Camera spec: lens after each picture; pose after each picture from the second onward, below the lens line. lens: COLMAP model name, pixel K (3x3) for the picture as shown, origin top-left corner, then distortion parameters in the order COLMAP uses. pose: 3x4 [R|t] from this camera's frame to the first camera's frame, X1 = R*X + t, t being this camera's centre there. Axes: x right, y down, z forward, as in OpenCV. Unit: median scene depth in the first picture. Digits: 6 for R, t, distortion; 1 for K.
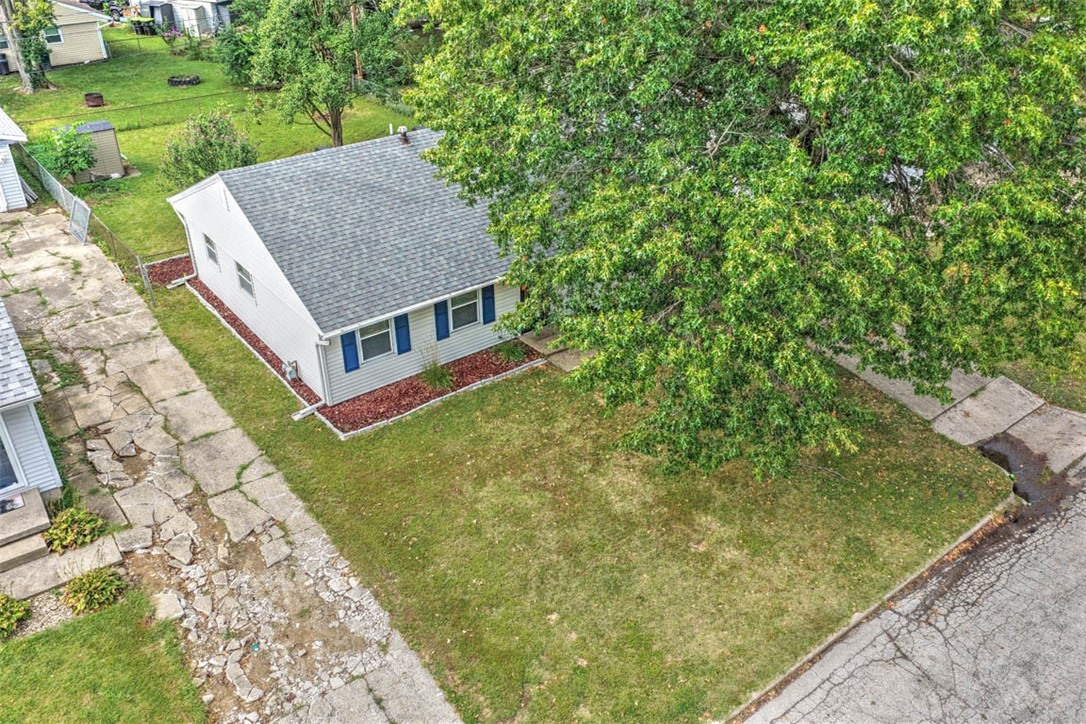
lens RADIAL K [[899.1, 0, 546.8], [0, 899.1, 362.0], [0, 0, 1]] dist [-0.005900, 0.035742]
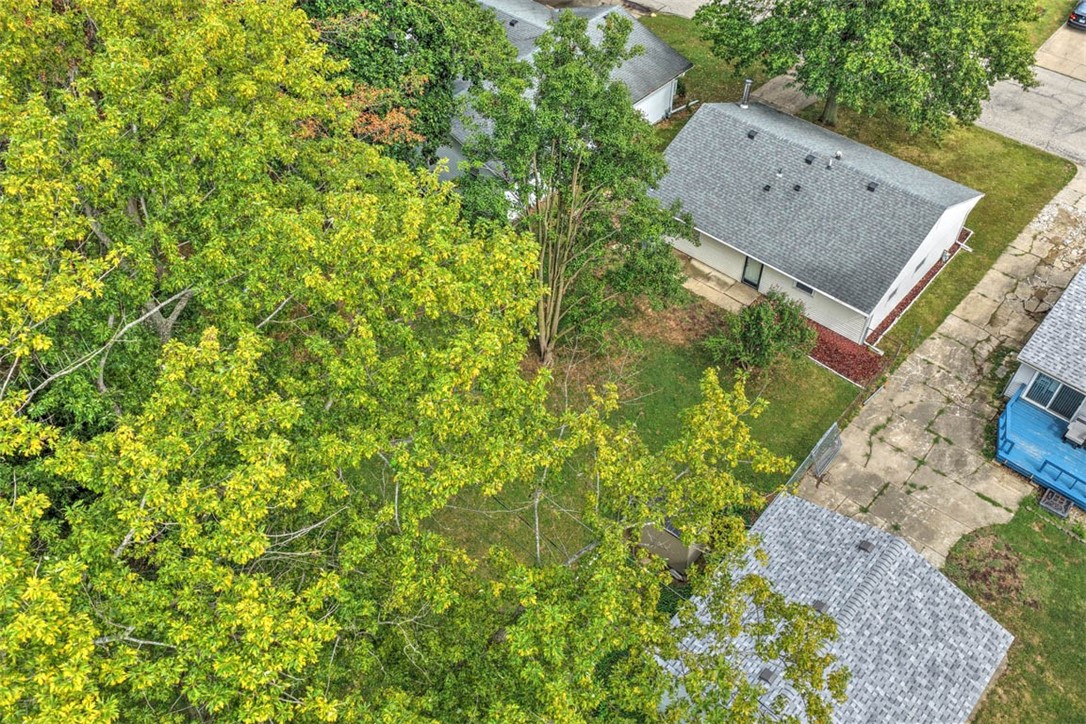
lens RADIAL K [[899.1, 0, 539.3], [0, 899.1, 363.6], [0, 0, 1]] dist [-0.005900, 0.035742]
pose [[-0.180448, -0.710104, 0.680581, -1.814154], [0.511860, 0.523066, 0.681470, -1.826969], [-0.839903, 0.471332, 0.269088, 1.538067]]
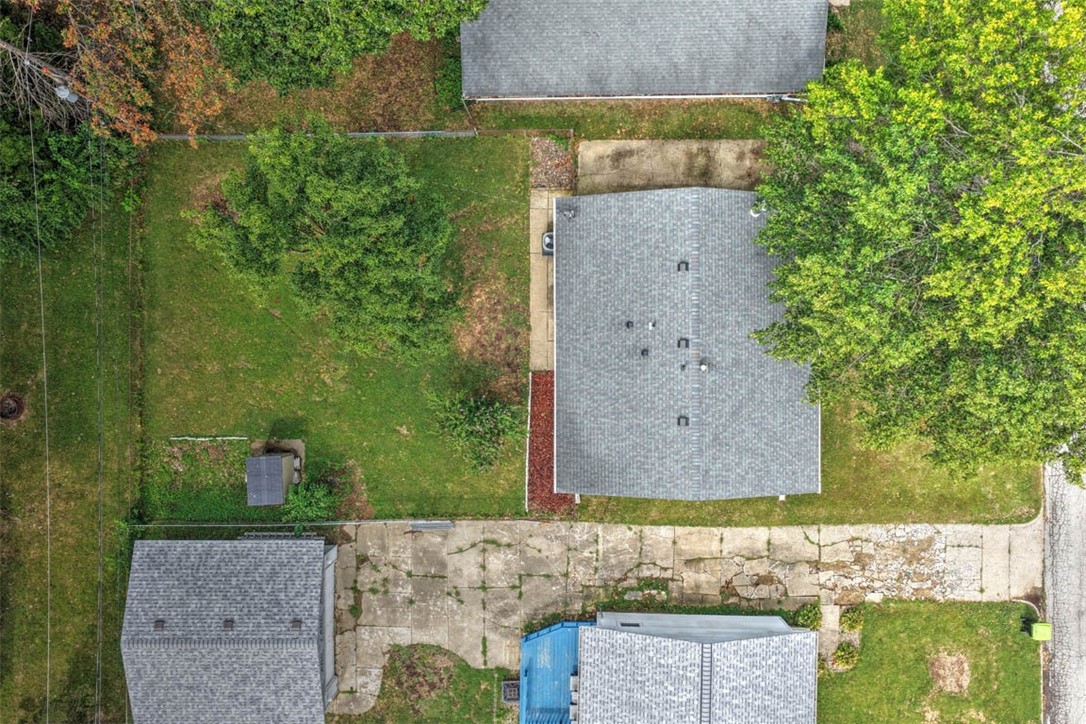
lens RADIAL K [[899.1, 0, 544.4], [0, 899.1, 364.7], [0, 0, 1]] dist [-0.005900, 0.035742]
pose [[0.606899, -0.794773, 0.002977, -0.401892], [0.408762, 0.315344, 0.856430, -2.004129], [-0.681606, -0.518550, 0.516255, 0.583761]]
